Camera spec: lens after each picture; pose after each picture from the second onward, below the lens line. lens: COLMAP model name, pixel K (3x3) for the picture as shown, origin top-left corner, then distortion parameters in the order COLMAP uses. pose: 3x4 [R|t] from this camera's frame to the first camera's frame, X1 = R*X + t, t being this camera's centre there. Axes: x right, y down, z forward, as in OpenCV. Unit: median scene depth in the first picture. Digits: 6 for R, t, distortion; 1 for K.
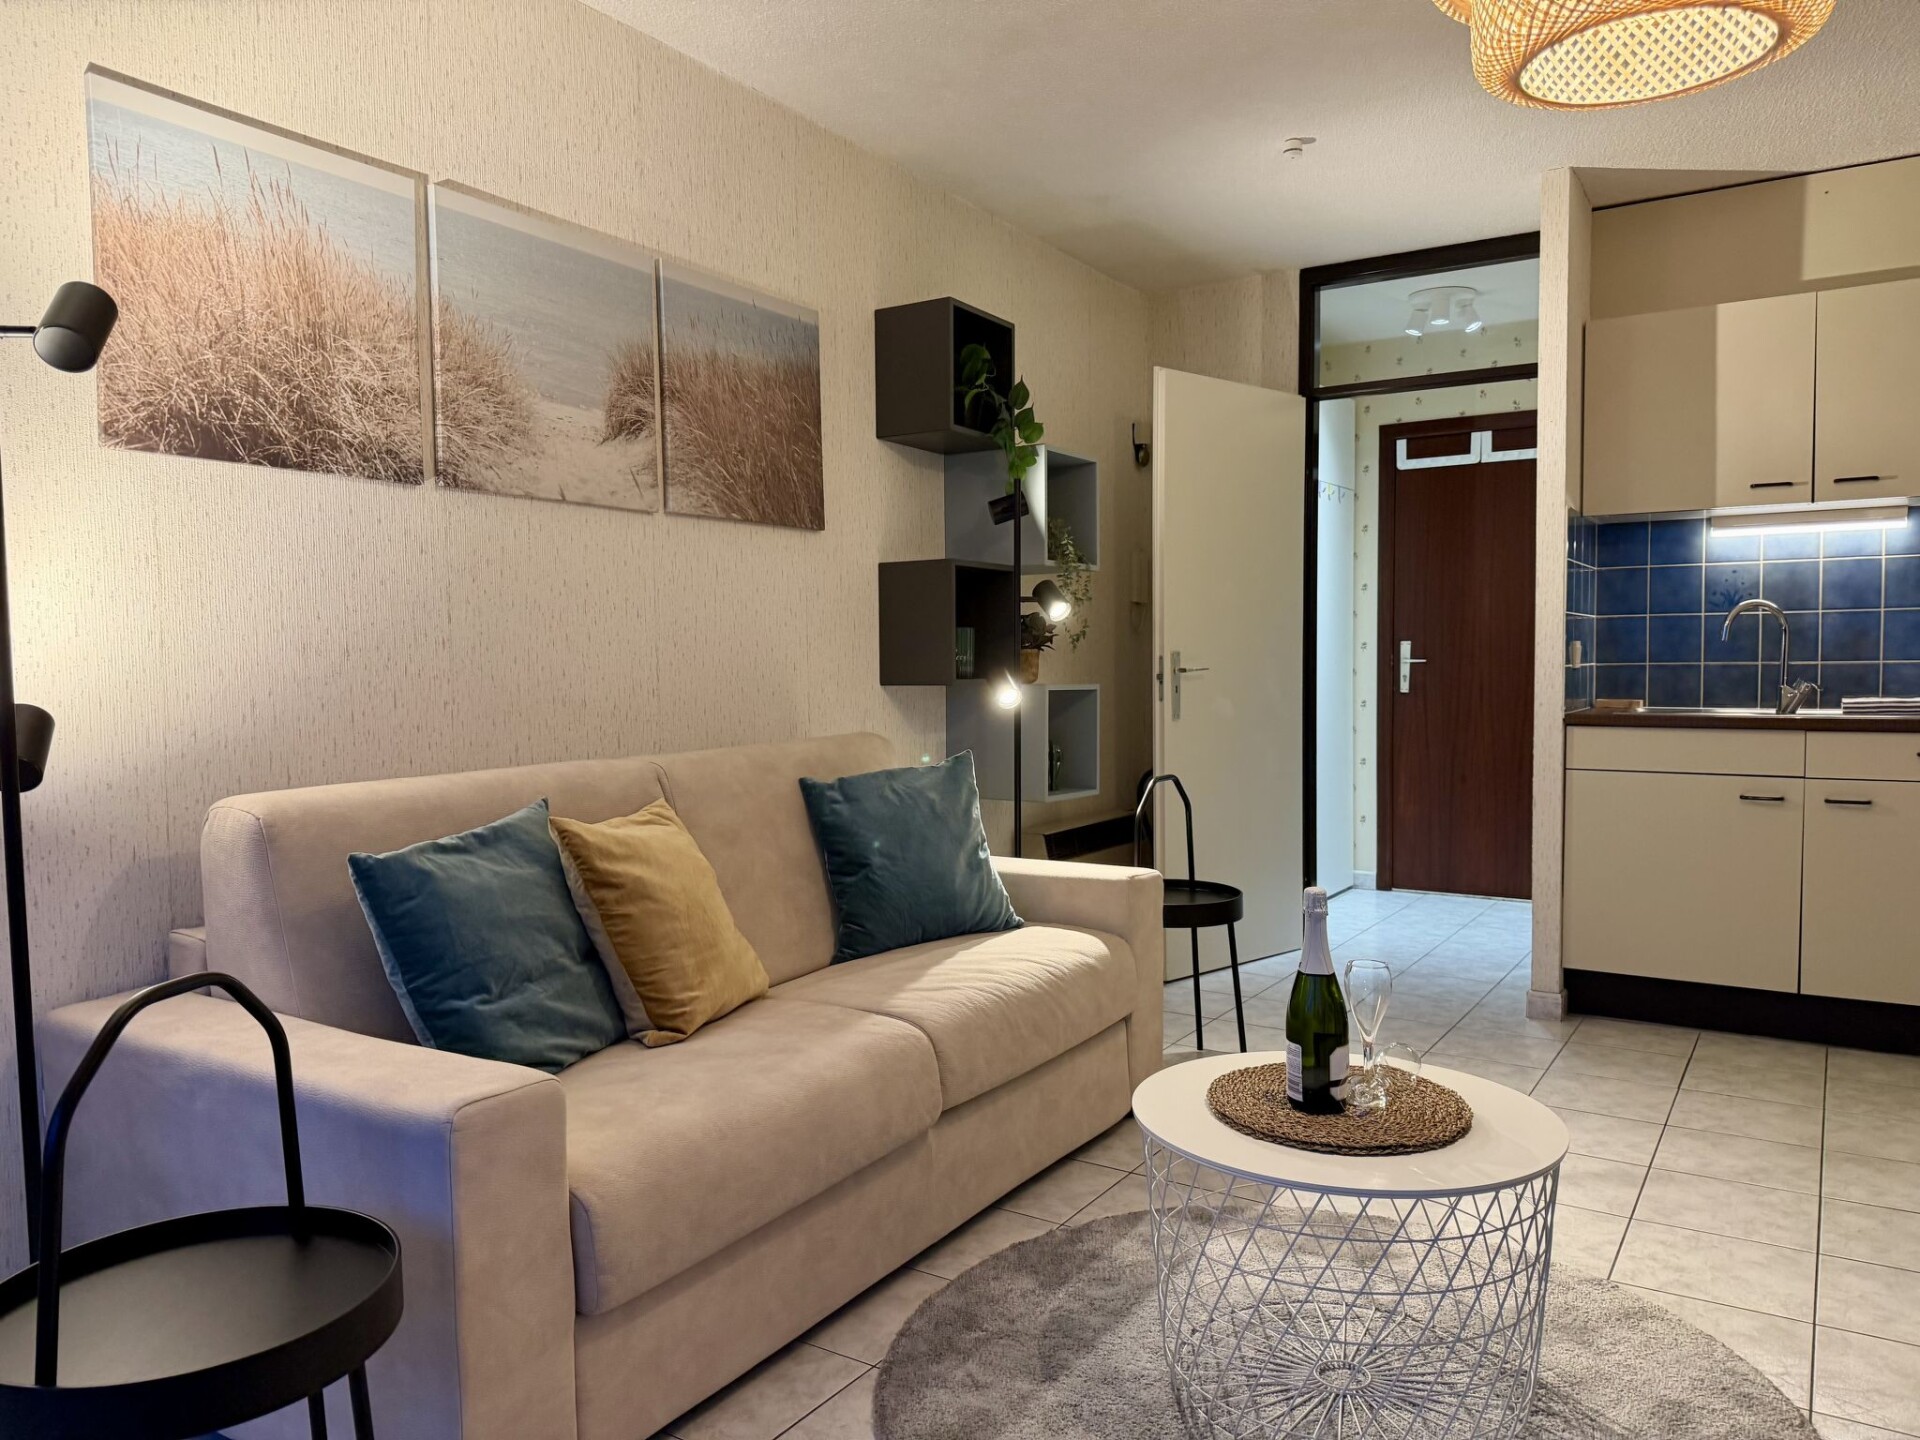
lens RADIAL K [[1341.7, 0, 972.0], [0, 1341.7, 730.2], [0, 0, 1]] dist [0.098020, -0.133560]
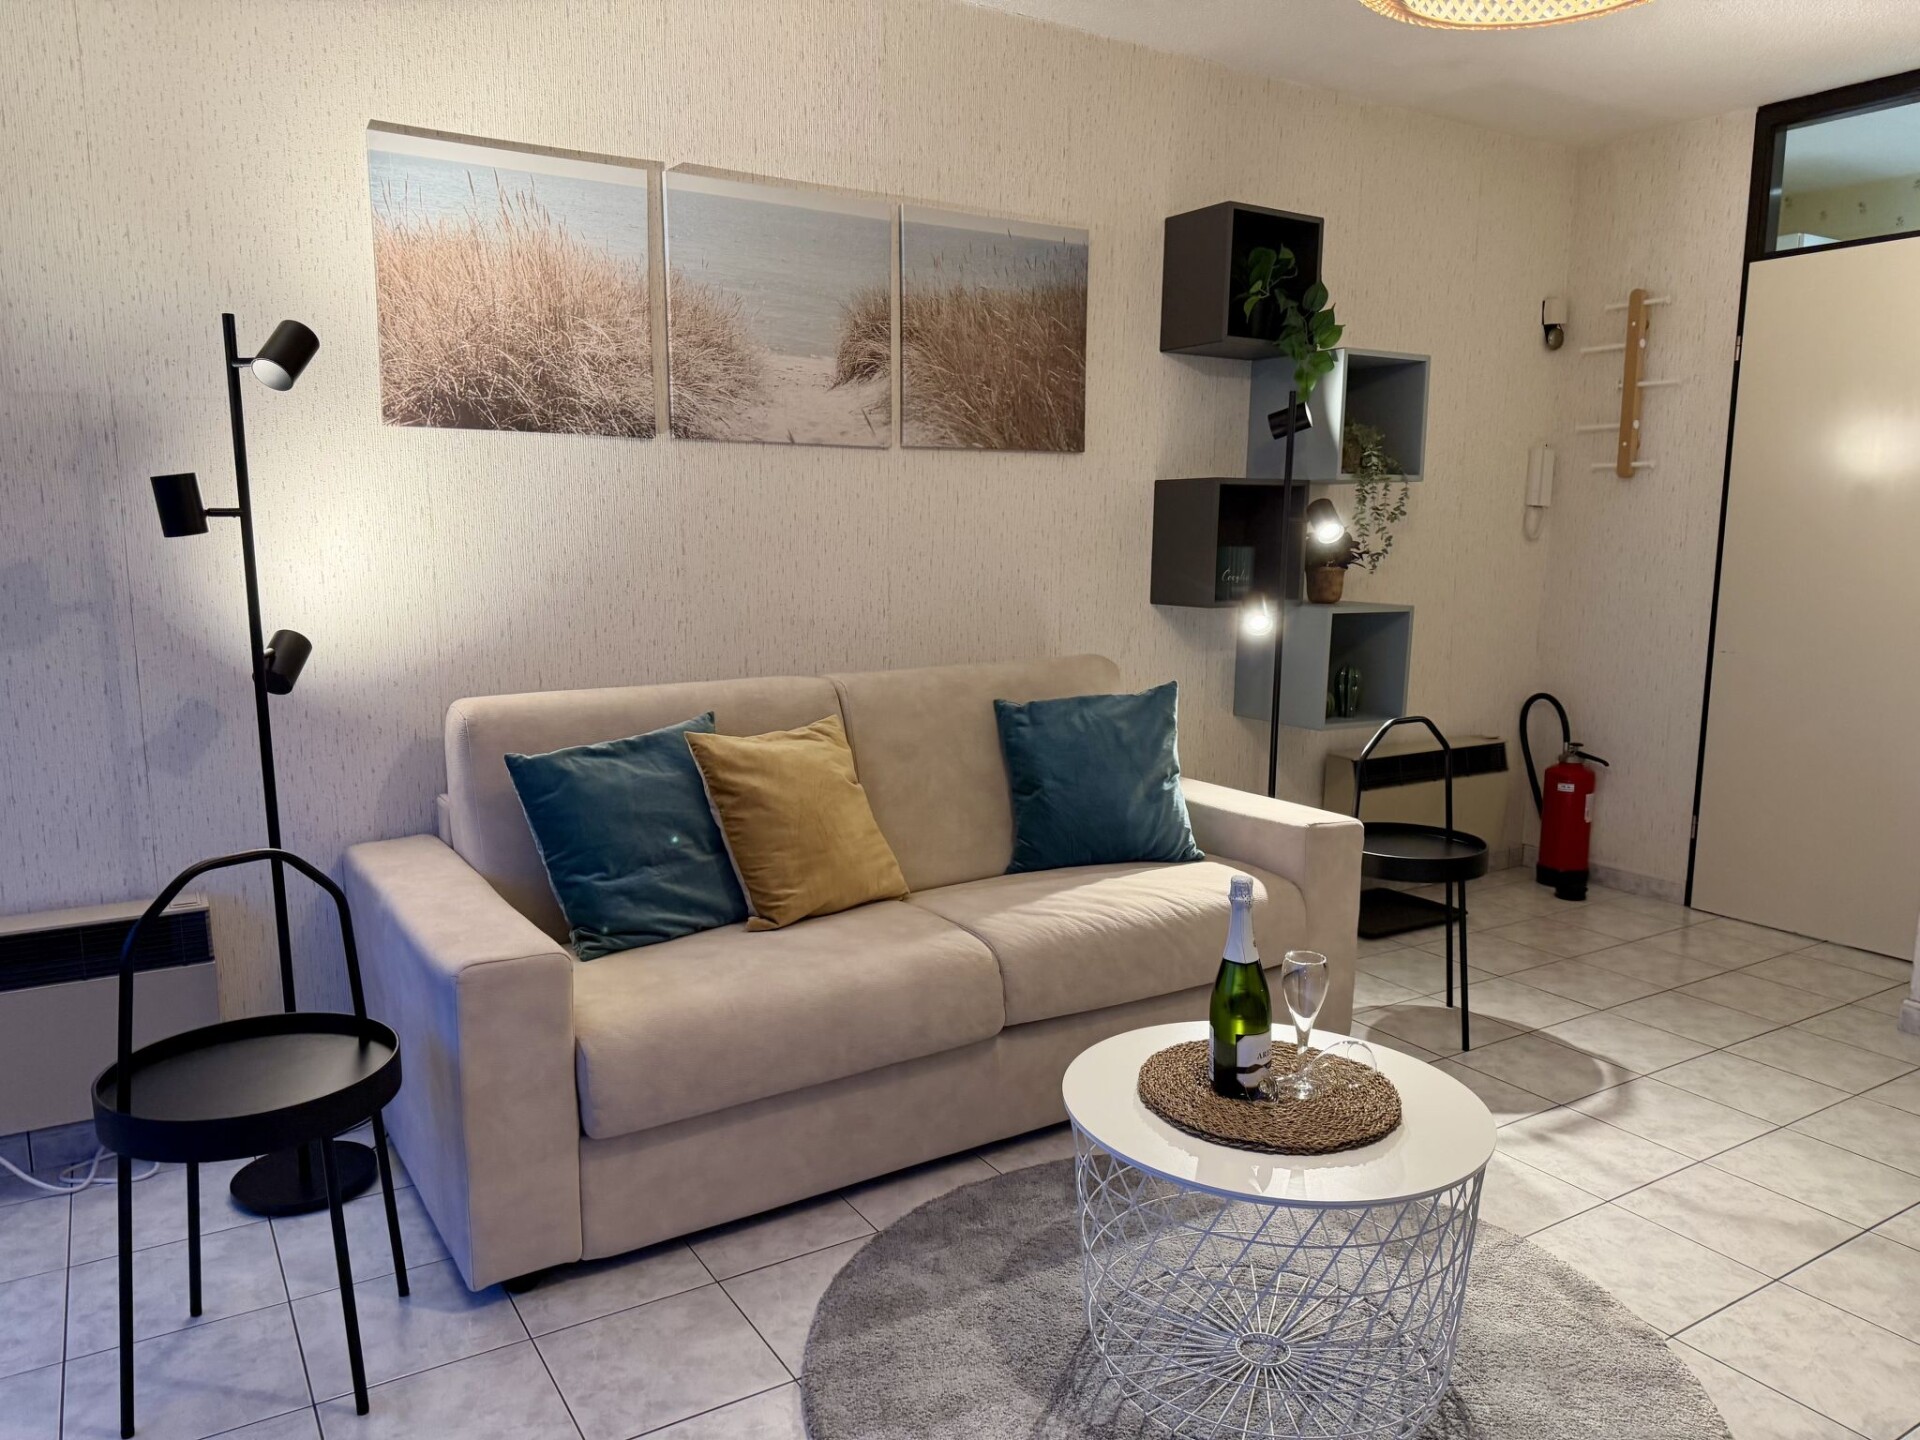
lens RADIAL K [[1339.0, 0, 975.5], [0, 1339.0, 734.9], [0, 0, 1]] dist [0.205198, -0.430279]
pose [[0.904356, 0.083049, -0.418619, 0.328966], [-0.038438, 0.992747, 0.113908, -0.061780], [0.425043, -0.086923, 0.900990, 0.023021]]
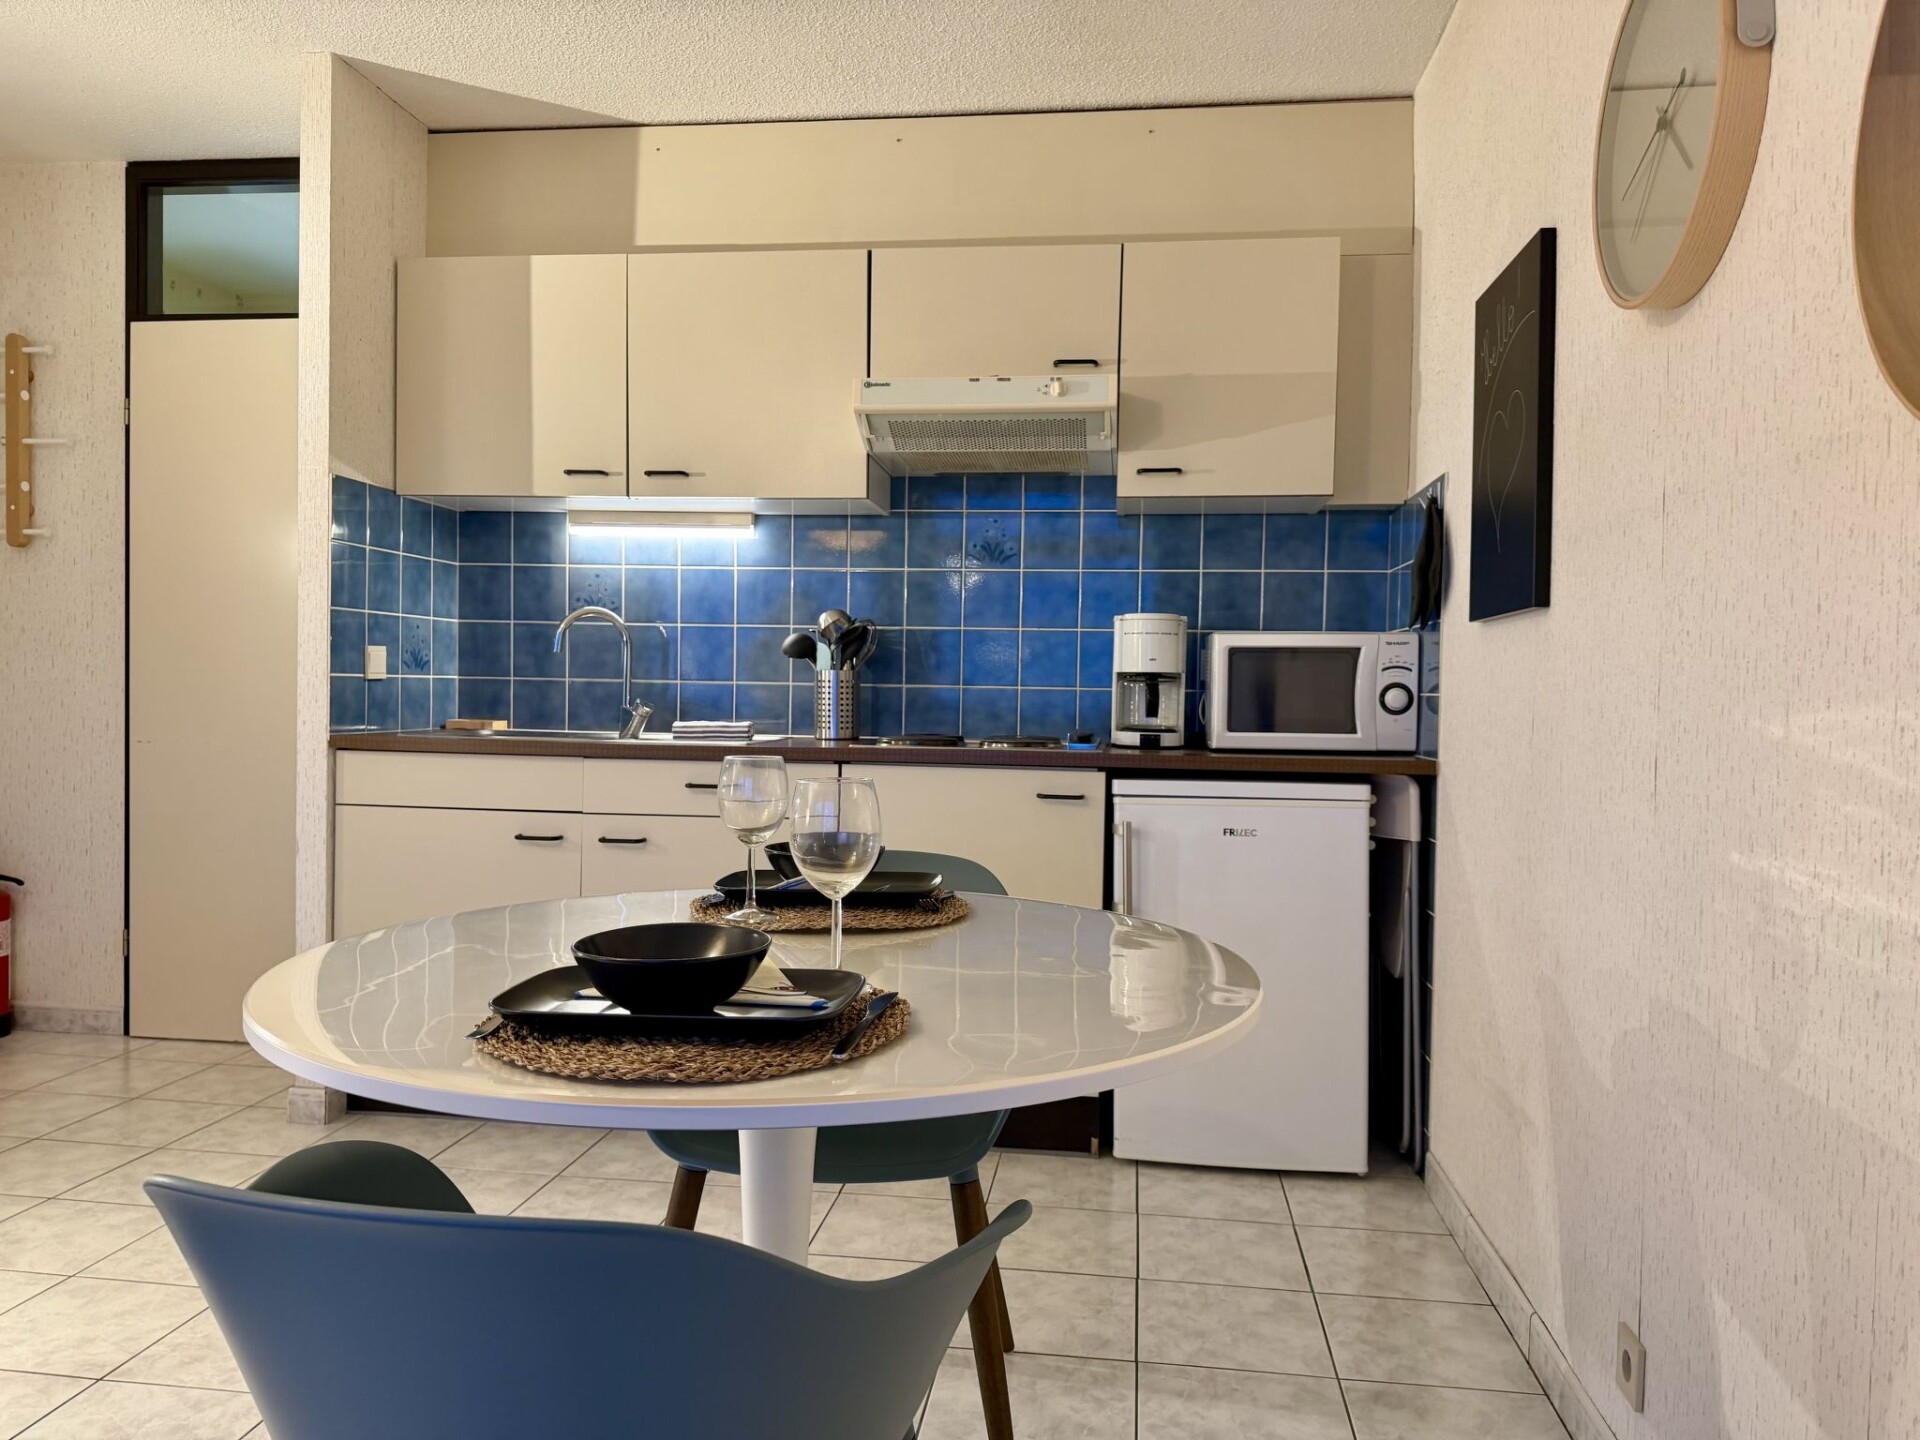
lens RADIAL K [[1341.7, 0, 972.0], [0, 1341.7, 730.2], [0, 0, 1]] dist [0.098020, -0.133560]
pose [[0.902921, 0.014515, 0.429562, 0.596791], [-0.005788, 0.999750, -0.021616, 0.000265], [-0.429768, 0.017031, 0.902779, 0.169384]]
